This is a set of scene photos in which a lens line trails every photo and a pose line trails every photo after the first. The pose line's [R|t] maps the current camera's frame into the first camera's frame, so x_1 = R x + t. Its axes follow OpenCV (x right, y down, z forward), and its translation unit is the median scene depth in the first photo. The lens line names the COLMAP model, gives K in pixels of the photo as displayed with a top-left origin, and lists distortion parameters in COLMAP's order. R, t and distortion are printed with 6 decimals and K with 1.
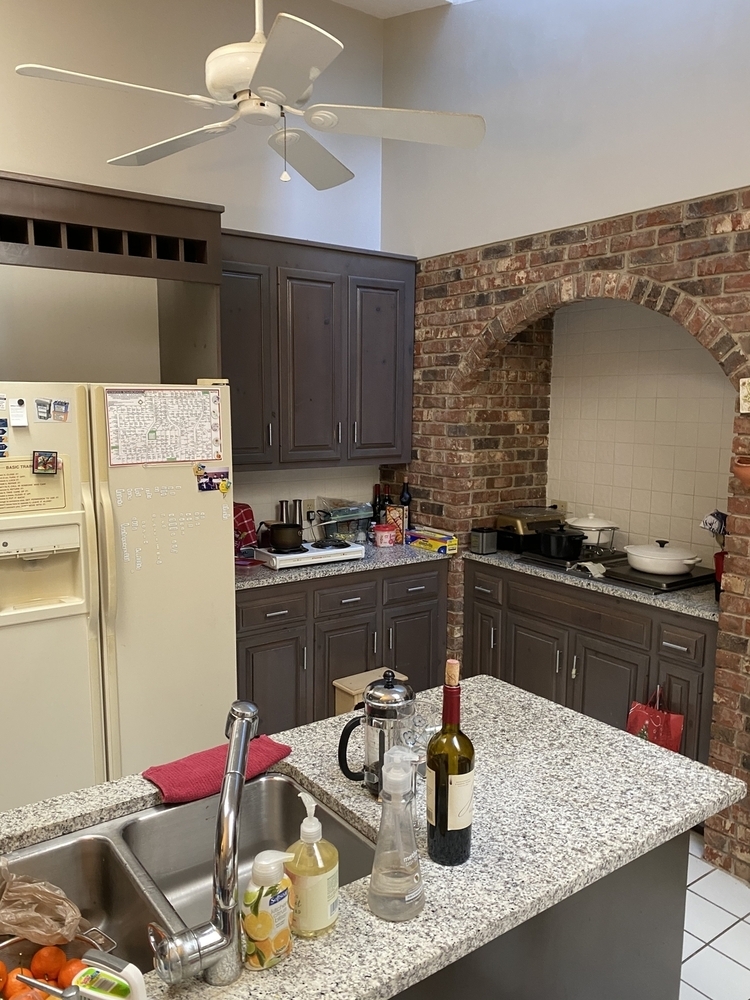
lens RADIAL K [[763.5, 0, 367.1], [0, 763.5, 503.0], [0, 0, 1]] dist [0.050613, -0.061801]
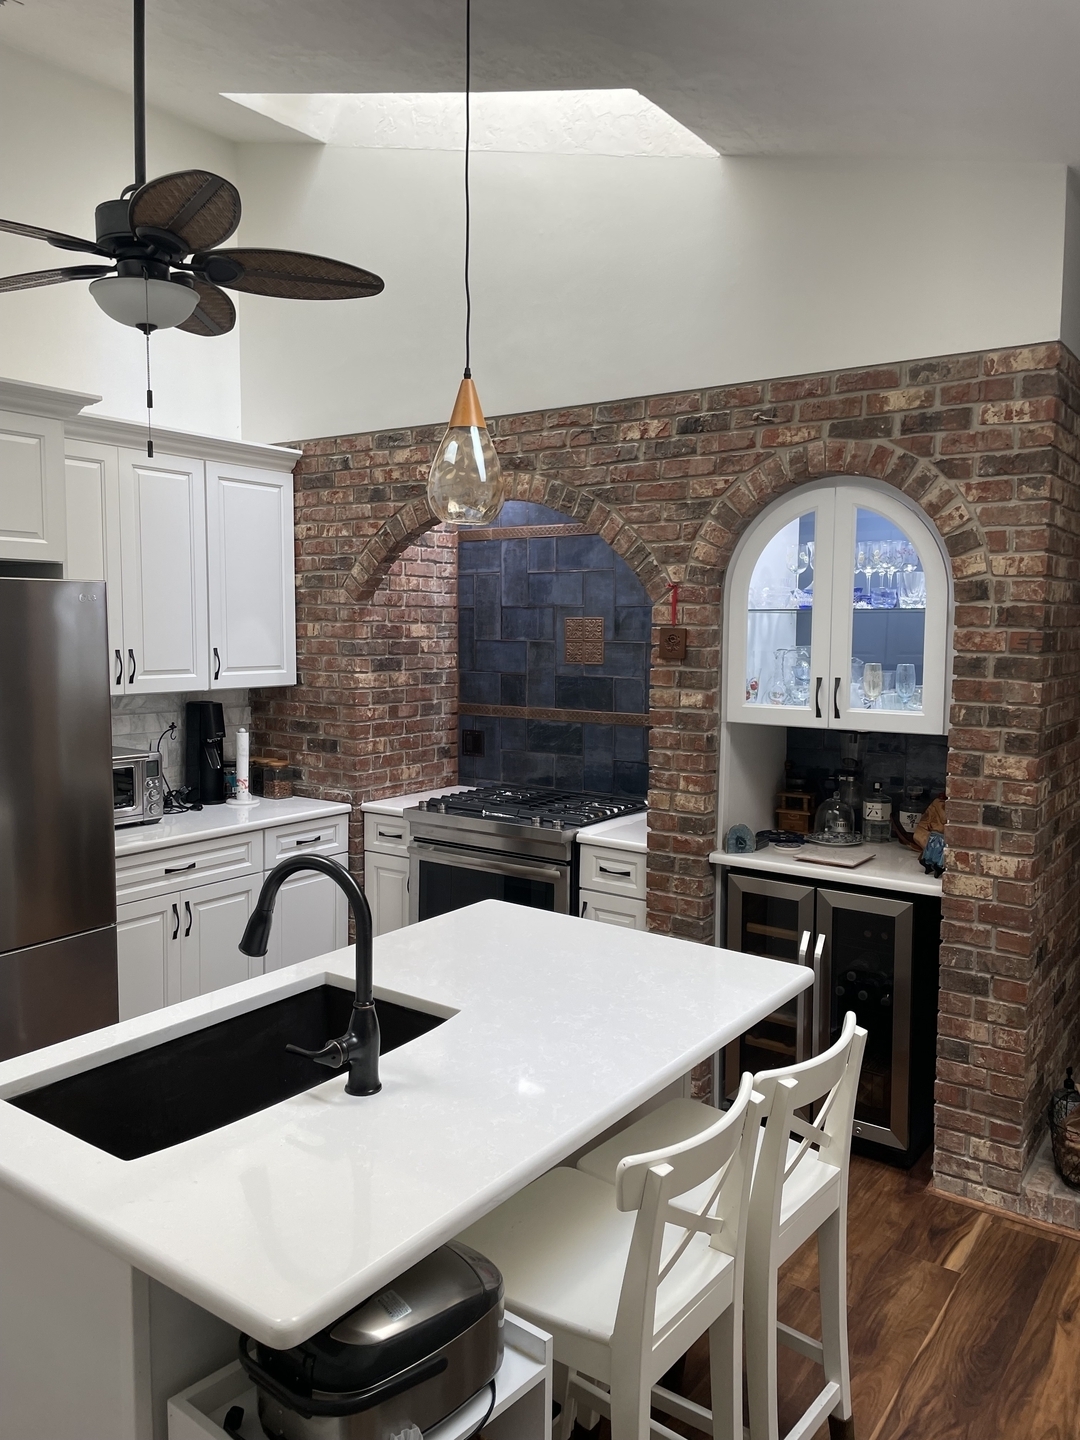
lens RADIAL K [[1099.5, 0, 517.5], [0, 1099.5, 715.6], [0, 0, 1]] dist [0.050613, -0.061801]
pose [[0.951263, -0.029465, 0.306970, -0.101546], [0.043345, 0.998318, -0.038496, 0.039638], [-0.305319, 0.049925, 0.950940, -0.234117]]
